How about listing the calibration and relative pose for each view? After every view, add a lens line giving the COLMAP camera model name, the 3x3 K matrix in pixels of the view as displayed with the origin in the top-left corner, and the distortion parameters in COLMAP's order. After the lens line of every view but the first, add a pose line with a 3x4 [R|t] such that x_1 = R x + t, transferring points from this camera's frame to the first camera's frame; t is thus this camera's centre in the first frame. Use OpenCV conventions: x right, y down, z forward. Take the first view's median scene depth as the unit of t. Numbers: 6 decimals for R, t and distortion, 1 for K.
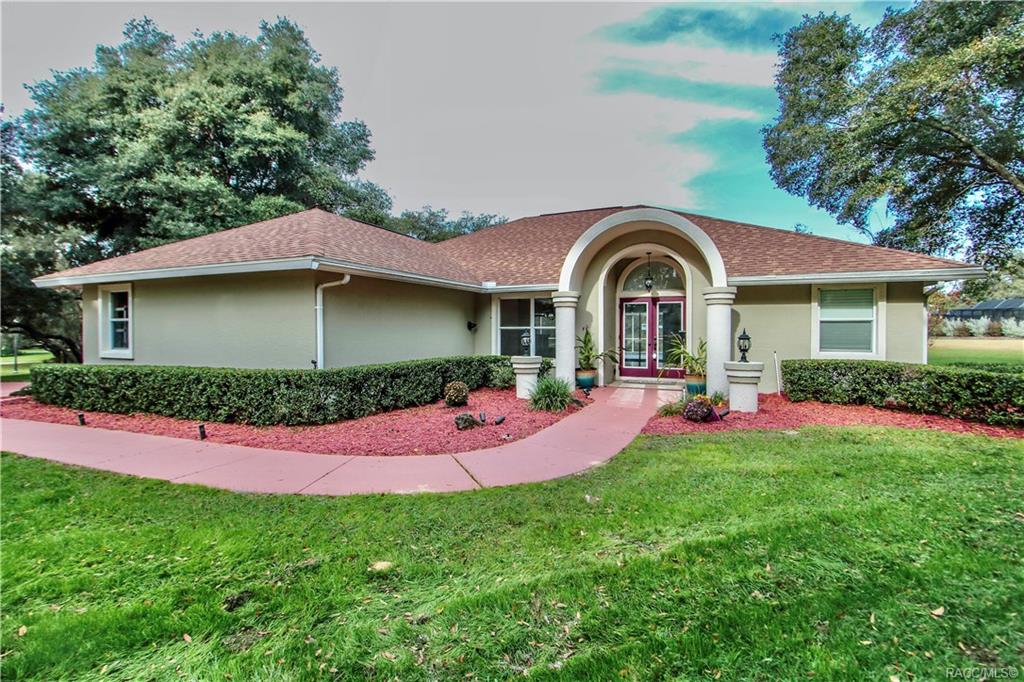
lens RADIAL K [[483.3, 0, 512.0], [0, 483.3, 341.0], [0, 0, 1]] dist [-0.022858, -0.000147]
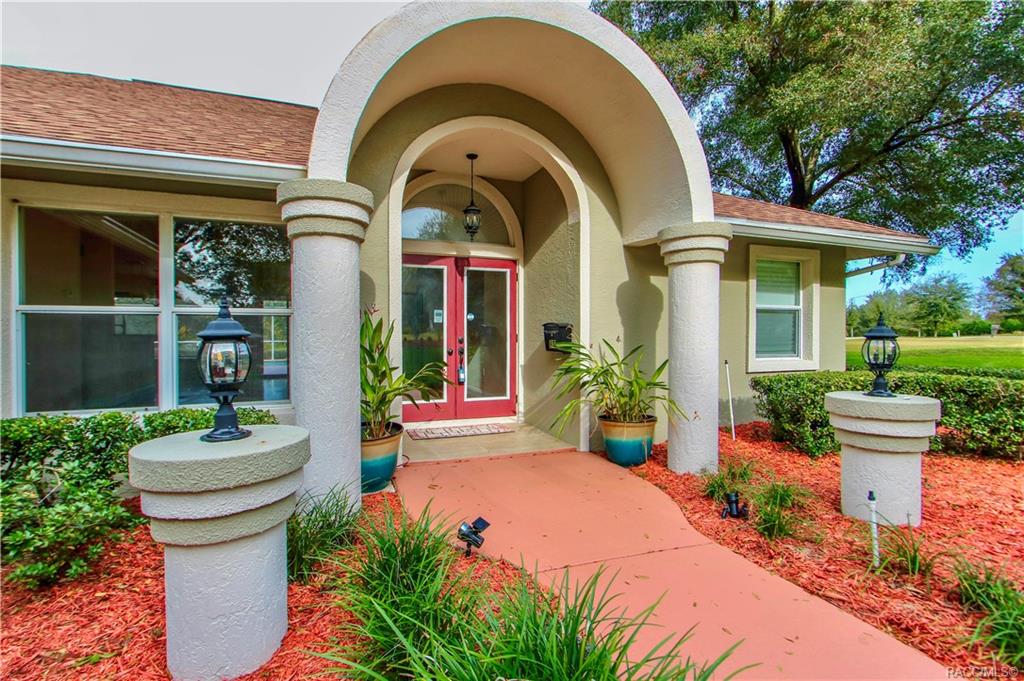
lens RADIAL K [[483.3, 0, 512.0], [0, 483.3, 340.5], [0, 0, 1]] dist [-0.022858, -0.000147]
pose [[0.702525, -0.008884, 0.711604, -0.021662], [0.012241, 0.999925, 0.000399, -0.005094], [-0.711554, 0.008430, 0.702581, 0.719464]]
